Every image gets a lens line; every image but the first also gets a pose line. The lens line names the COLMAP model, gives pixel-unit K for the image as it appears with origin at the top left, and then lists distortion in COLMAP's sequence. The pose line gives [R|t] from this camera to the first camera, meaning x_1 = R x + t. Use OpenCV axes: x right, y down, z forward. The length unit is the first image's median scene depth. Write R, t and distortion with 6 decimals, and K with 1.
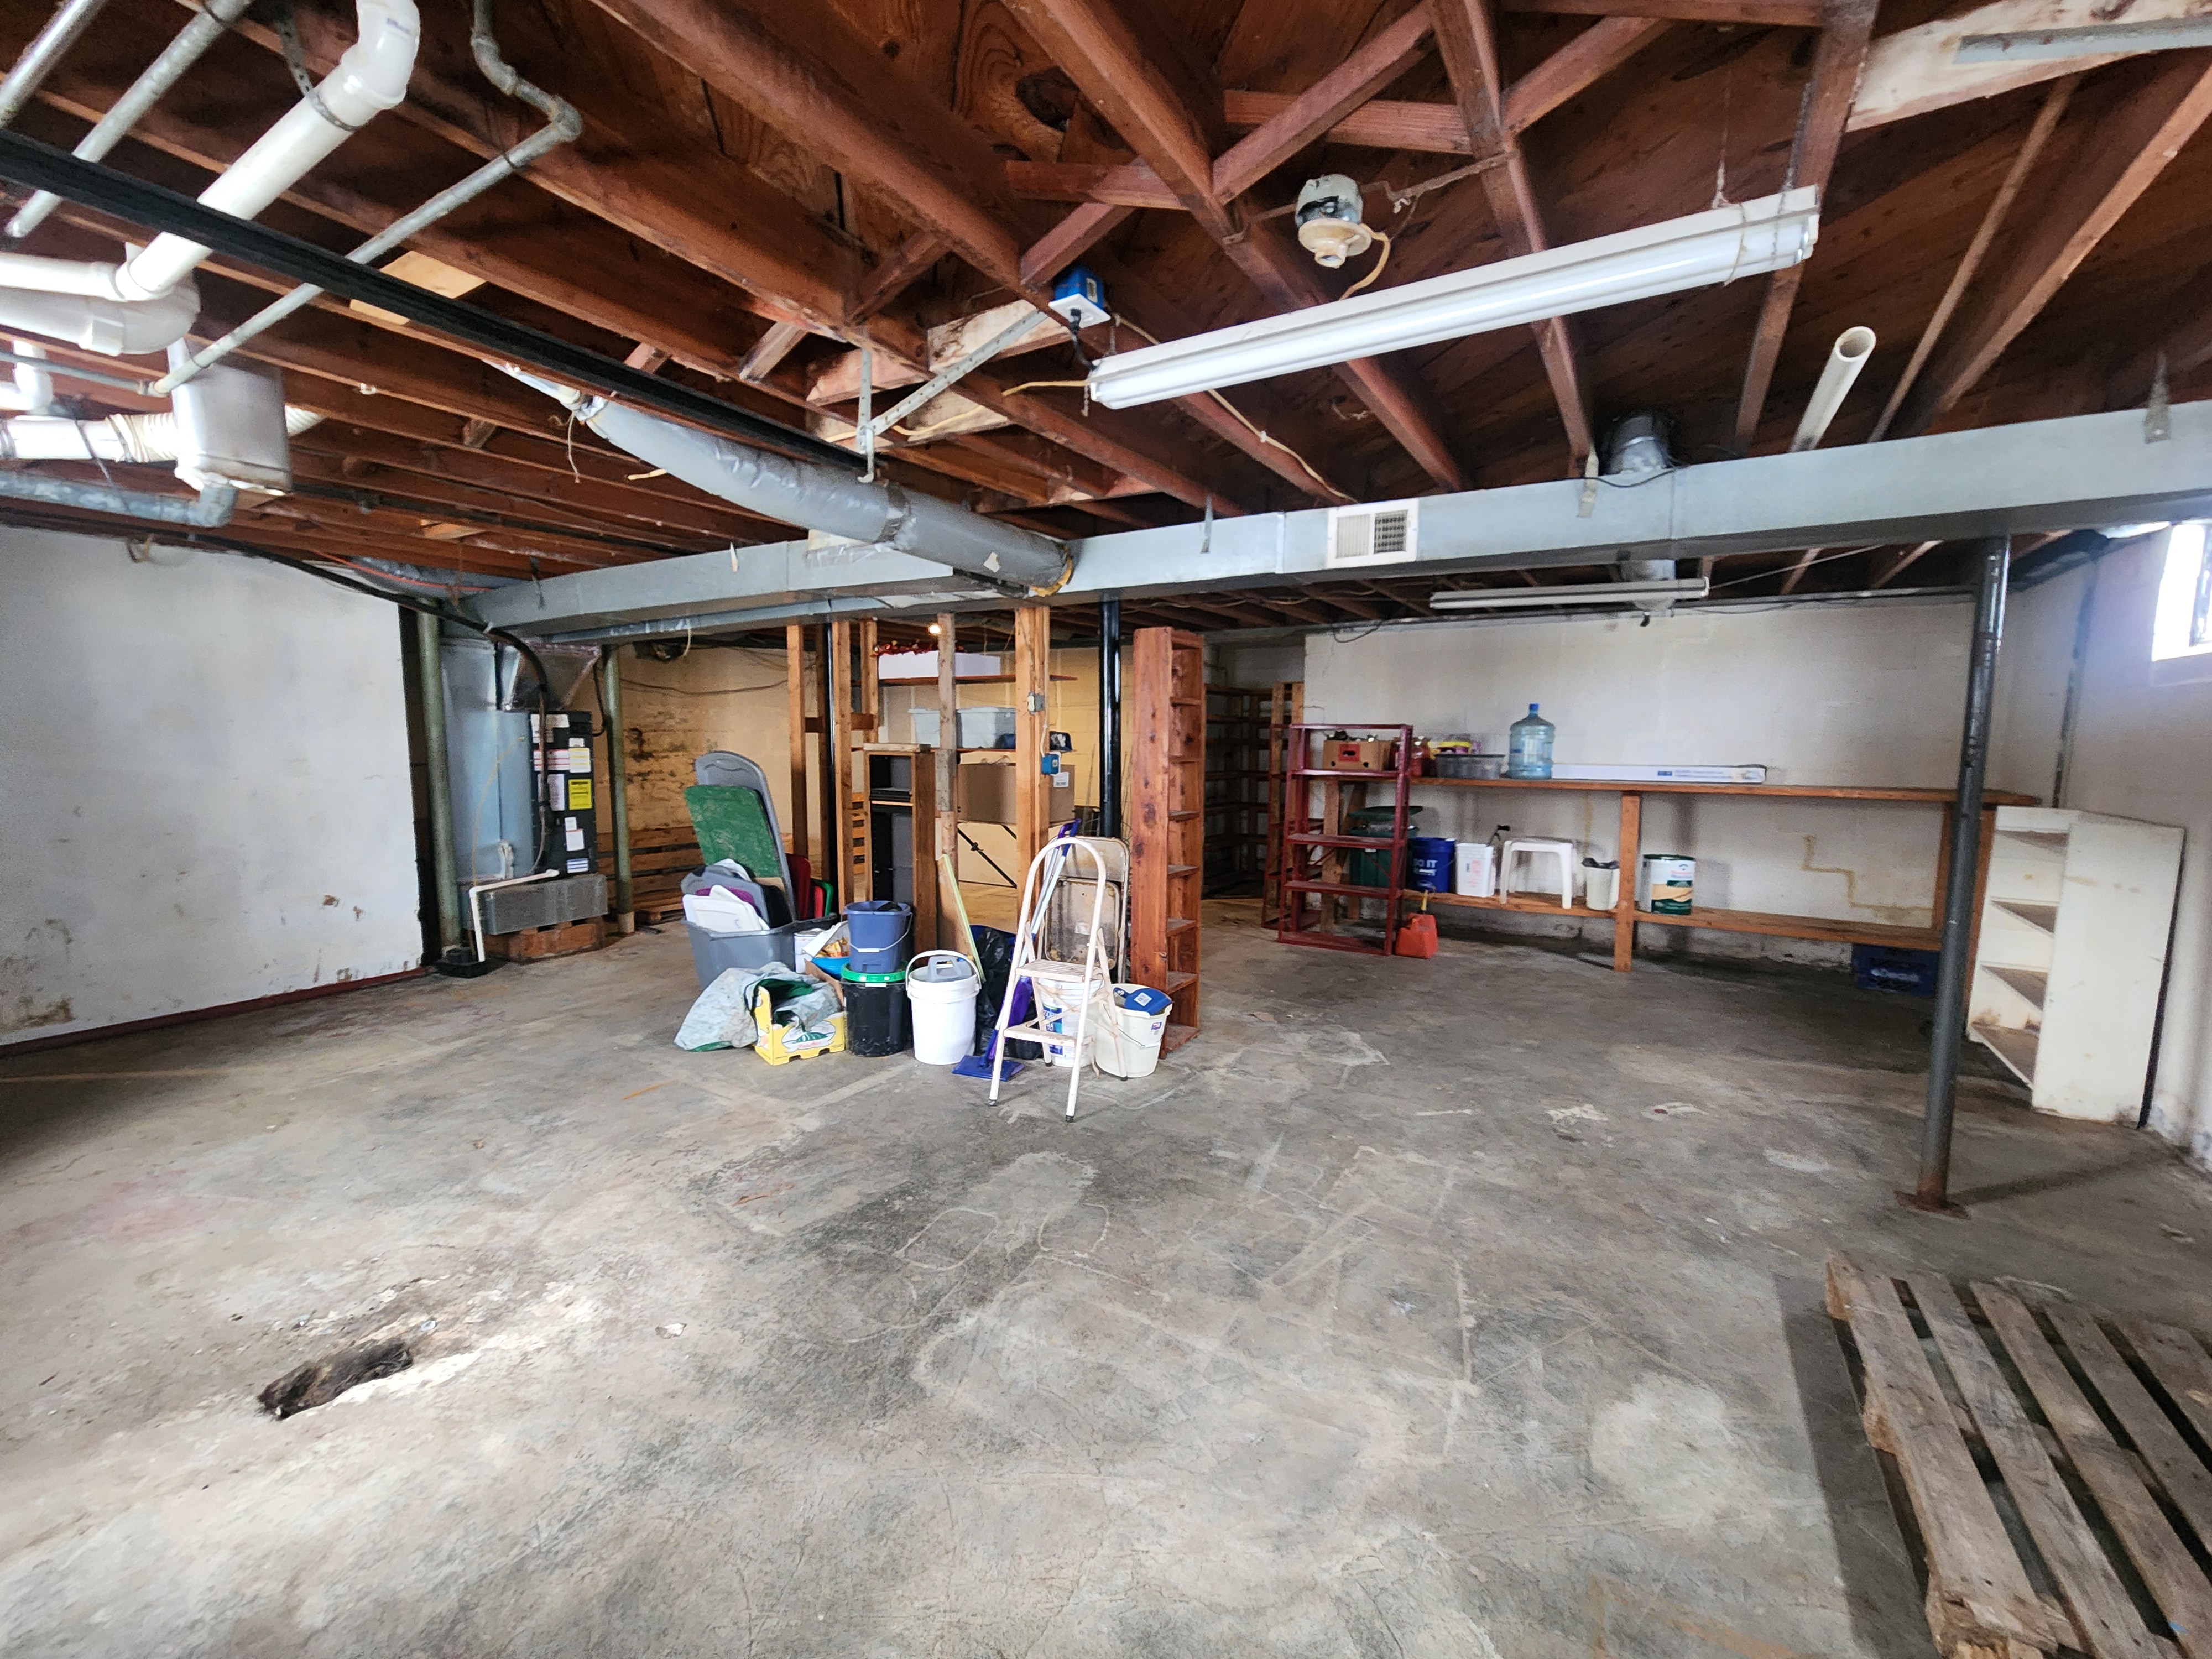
lens RADIAL K [[901.3, 0, 1106.0], [0, 901.3, 829.5], [0, 0, 1]] dist [0.000654, -0.000025]
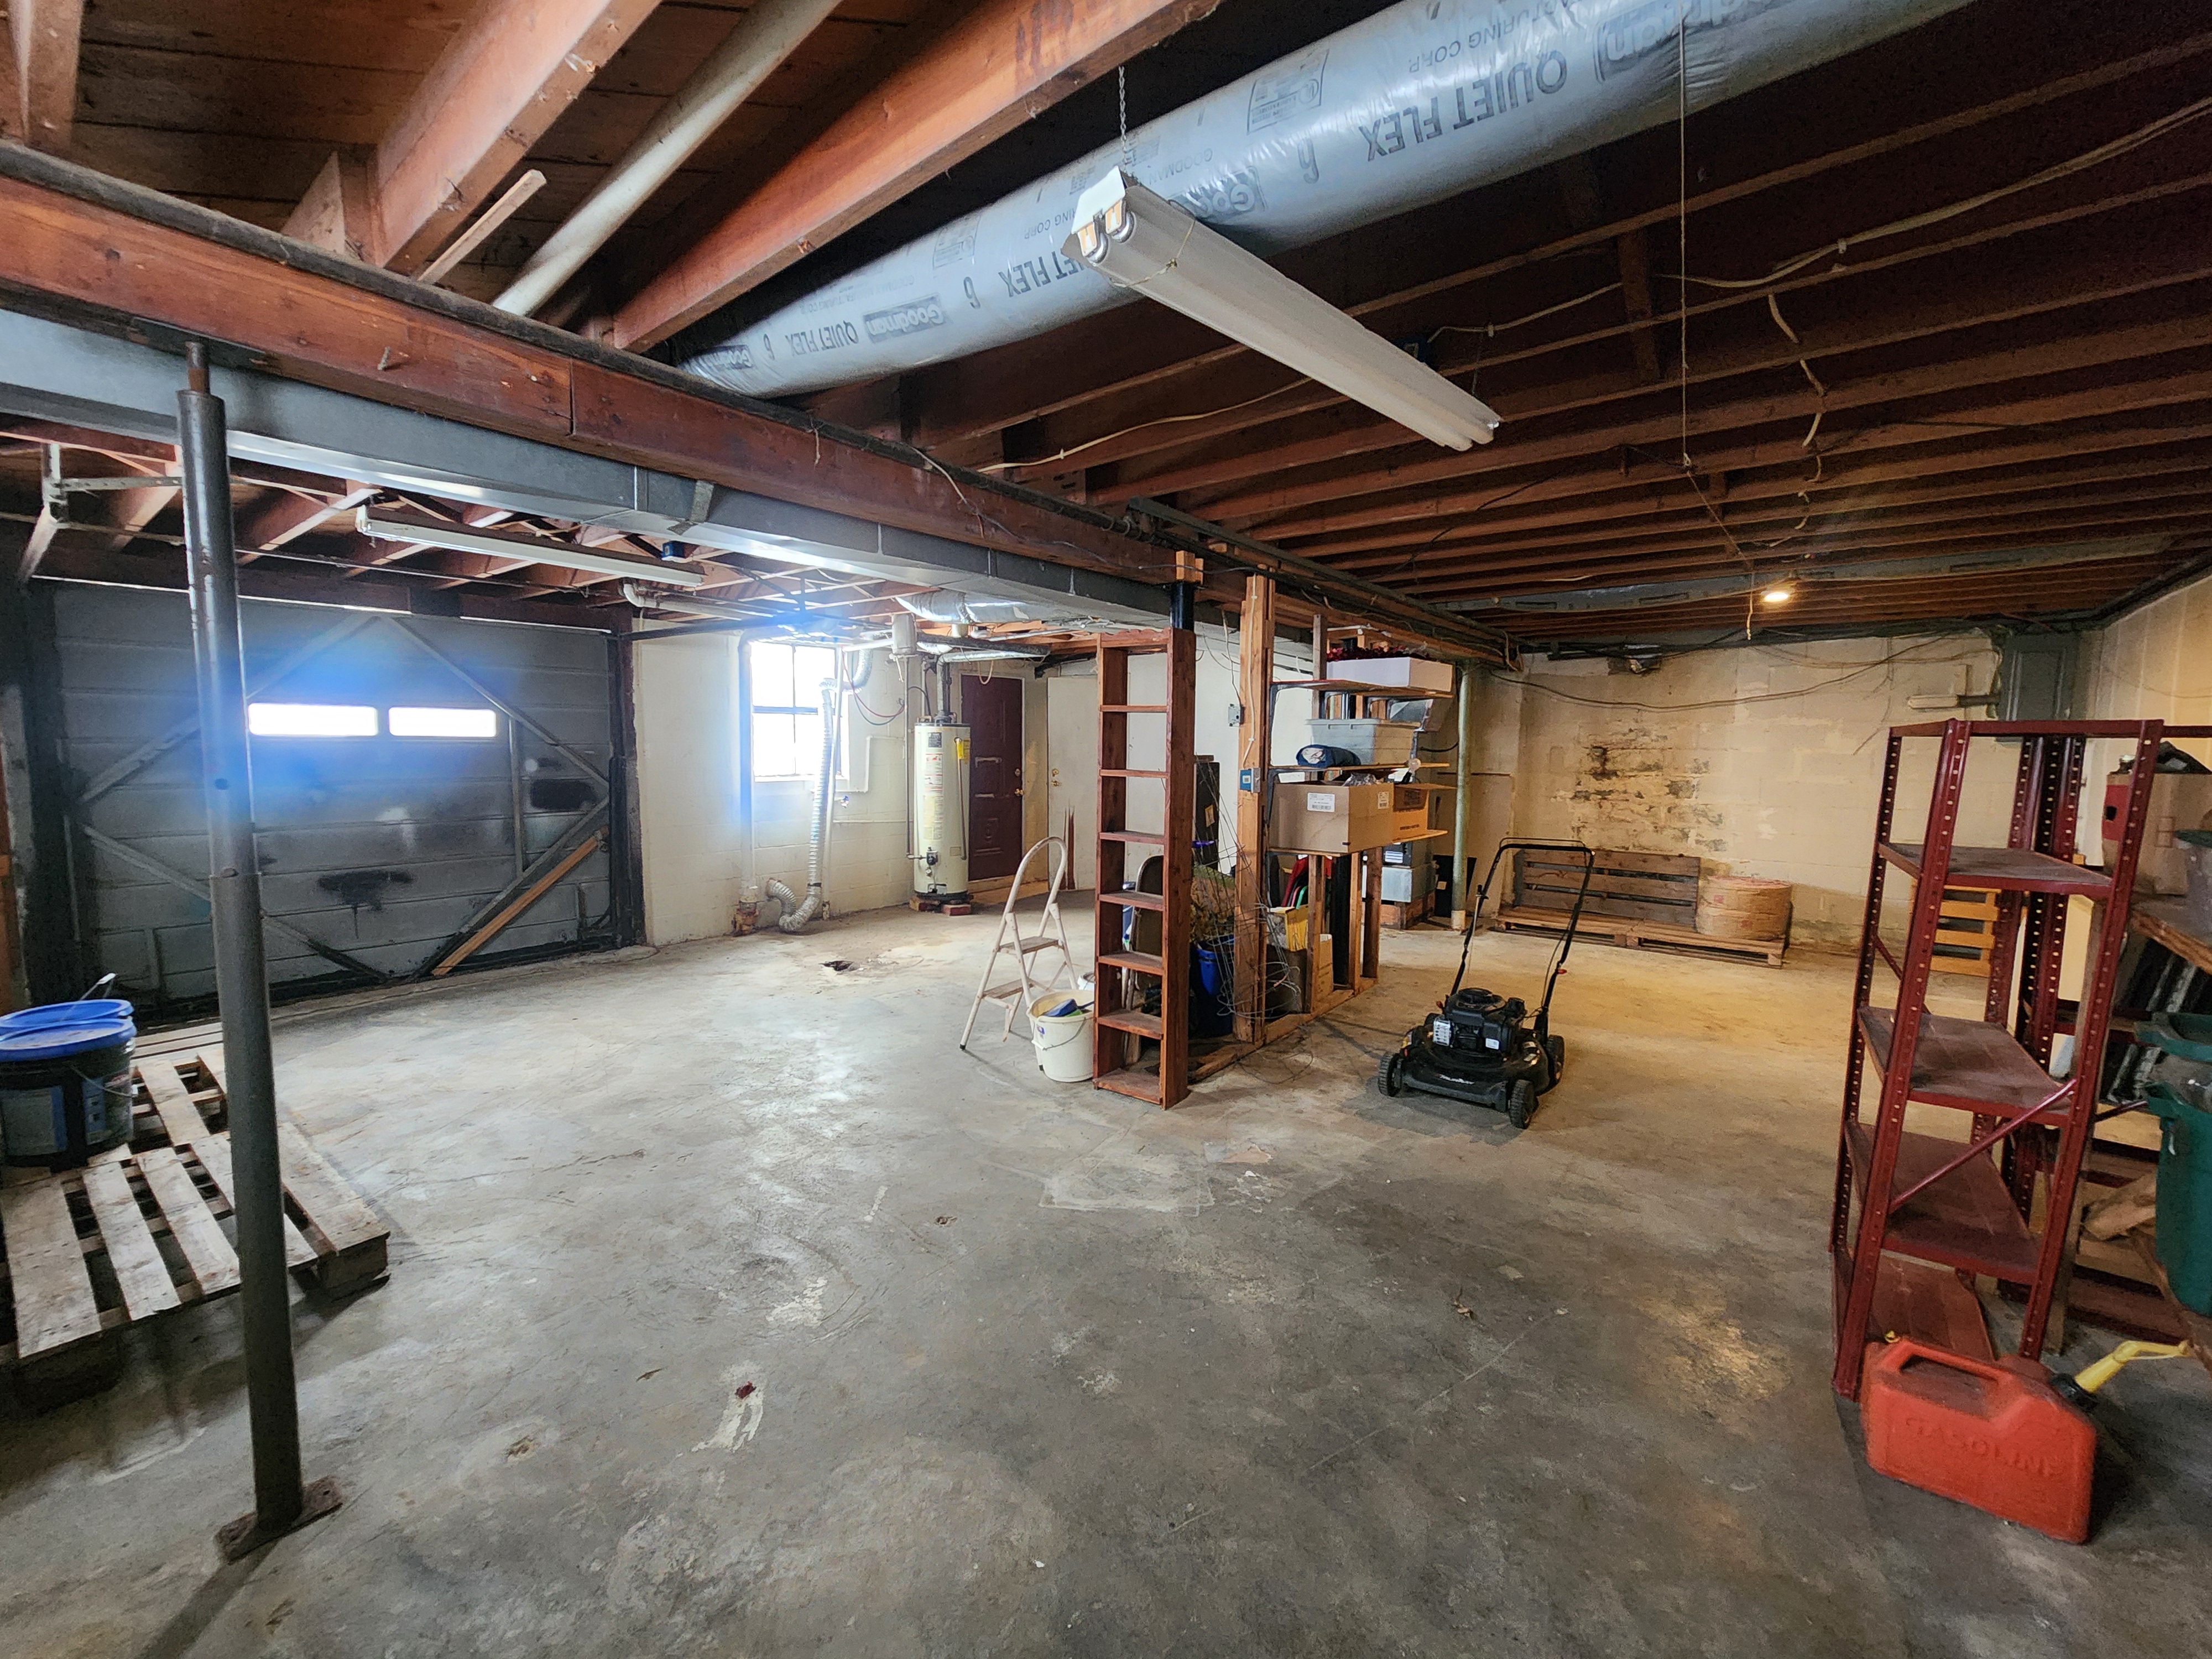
lens RADIAL K [[901.3, 0, 1106.0], [0, 901.3, 829.5], [0, 0, 1]] dist [0.000654, -0.000025]
pose [[-0.104161, 0.089943, -0.990485, 0.842468], [-0.116771, 0.987908, 0.101989, -0.096392], [0.987682, 0.126283, -0.092399, 0.920744]]
